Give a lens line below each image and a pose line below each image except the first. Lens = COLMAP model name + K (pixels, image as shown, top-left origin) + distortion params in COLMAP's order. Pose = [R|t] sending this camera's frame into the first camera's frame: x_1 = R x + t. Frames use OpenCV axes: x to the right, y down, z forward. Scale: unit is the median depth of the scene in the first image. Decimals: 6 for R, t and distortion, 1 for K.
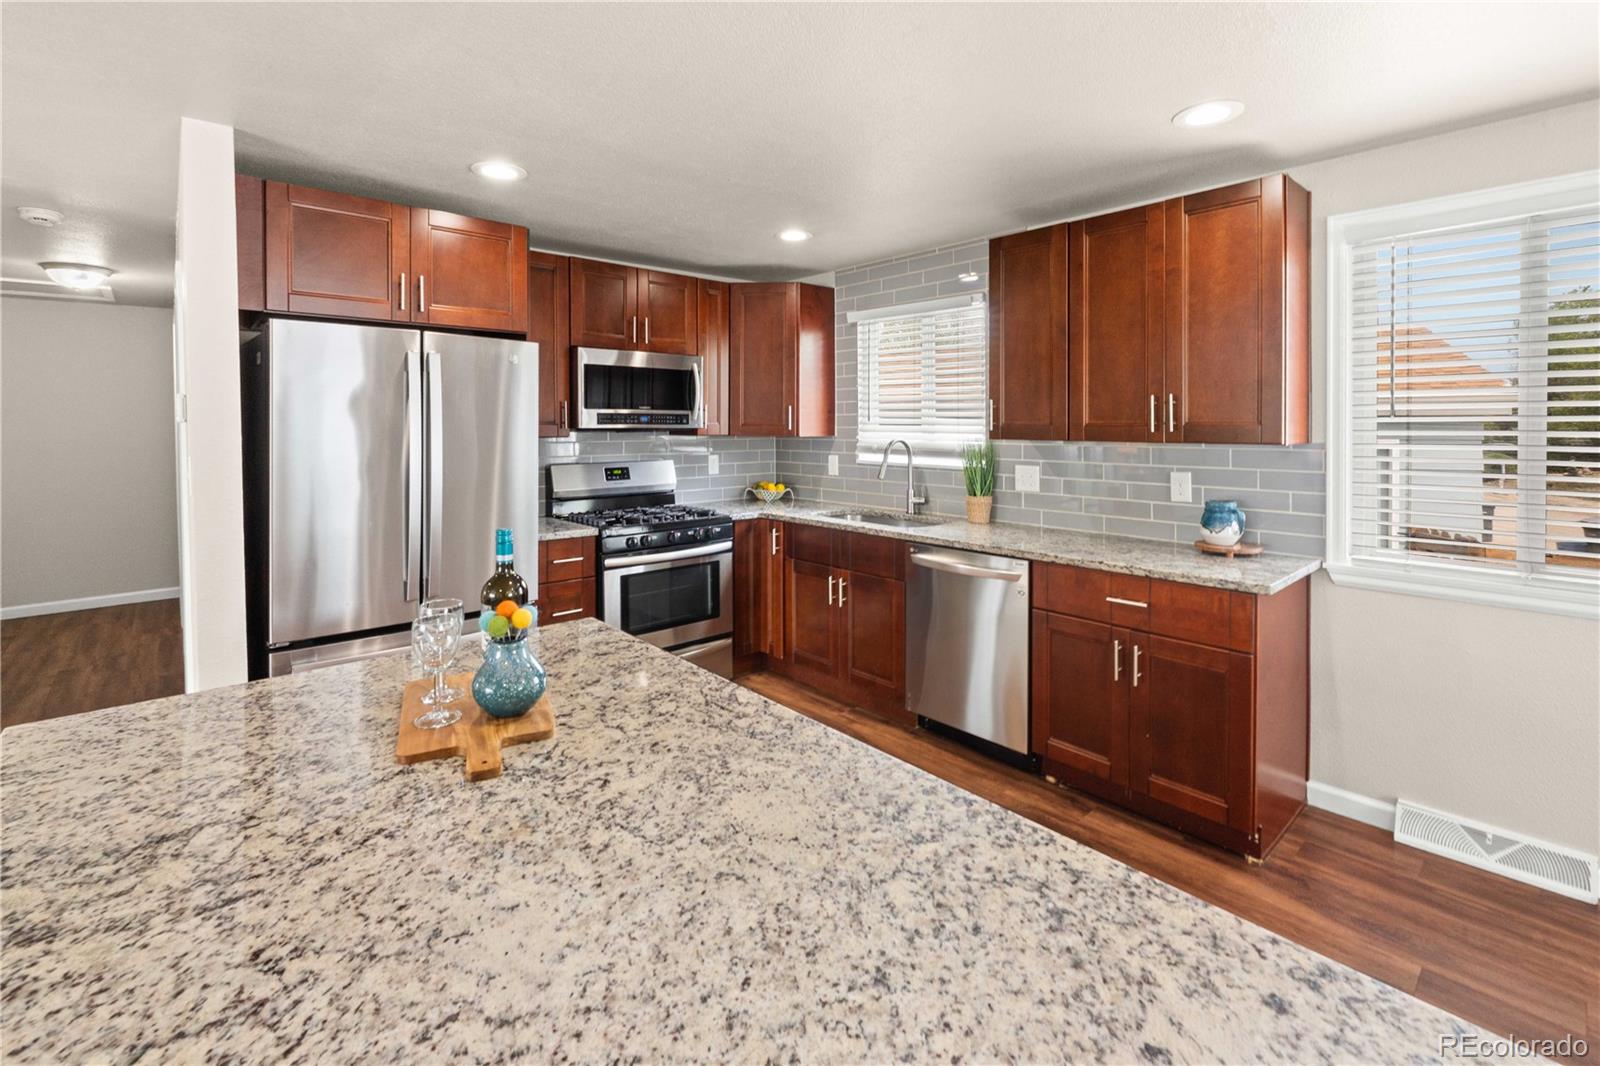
lens RADIAL K [[708.6, 0, 797.8], [0, 708.6, 429.0], [0, 0, 1]] dist [-0.006800, -0.000161]
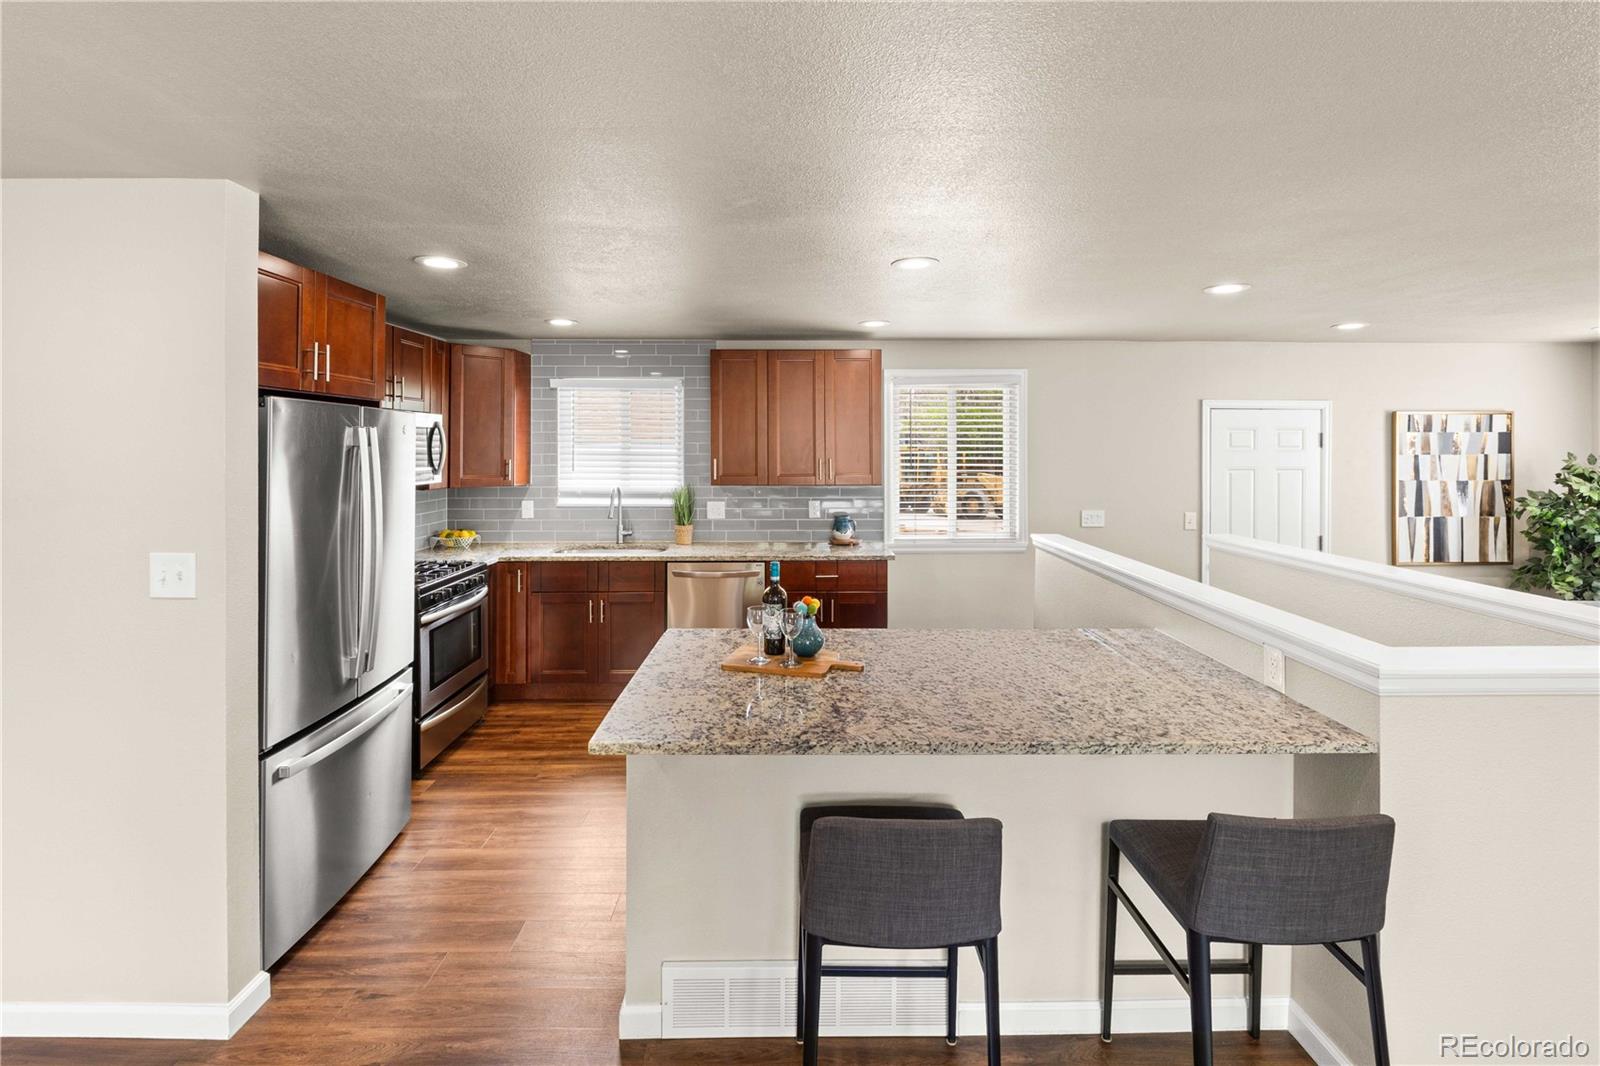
lens RADIAL K [[701.9, 0, 801.6], [0, 701.9, 437.2], [0, 0, 1]] dist [-0.005972, -0.000149]
pose [[0.655532, 0.009470, 0.755108, -0.607101], [0.005178, 0.999841, -0.017035, -0.051198], [-0.755149, 0.015077, 0.655380, -0.079944]]
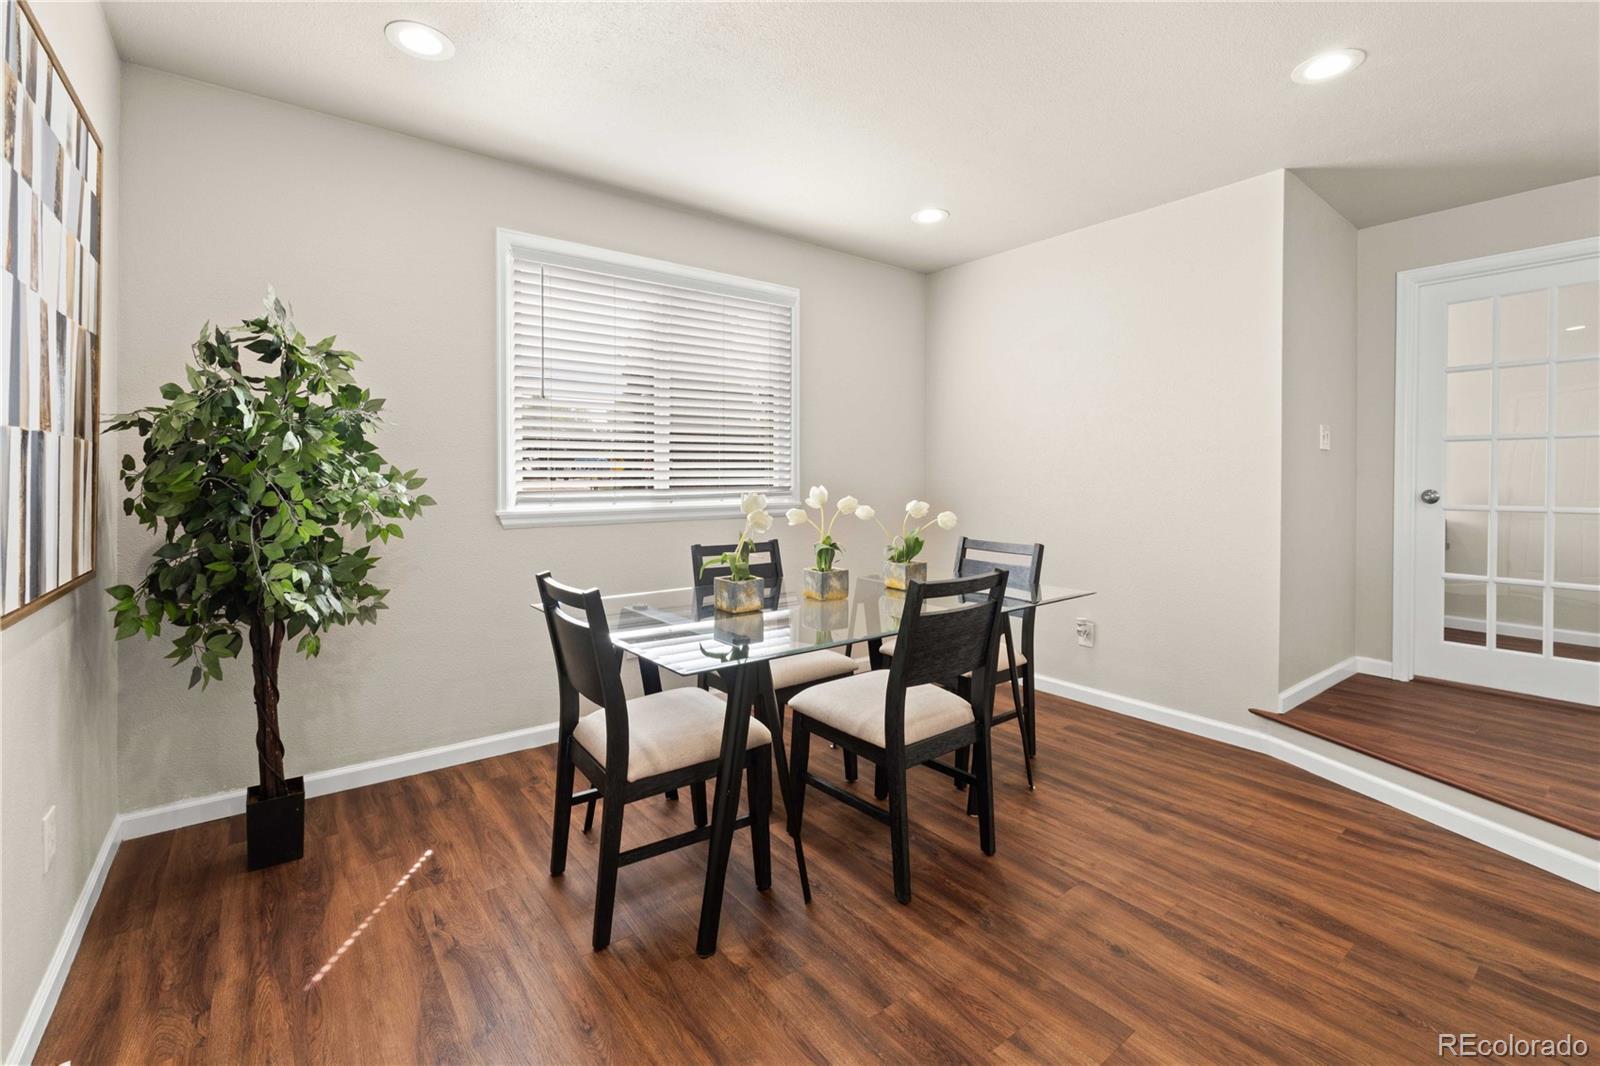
lens RADIAL K [[686.1, 0, 798.5], [0, 686.1, 489.6], [0, 0, 1]] dist [-0.014532, -0.000152]
pose [[-0.997492, -0.005529, 0.070567, 0.822456], [-0.003516, 0.999584, 0.028619, 0.108193], [-0.070696, 0.028299, -0.997096, 0.203147]]
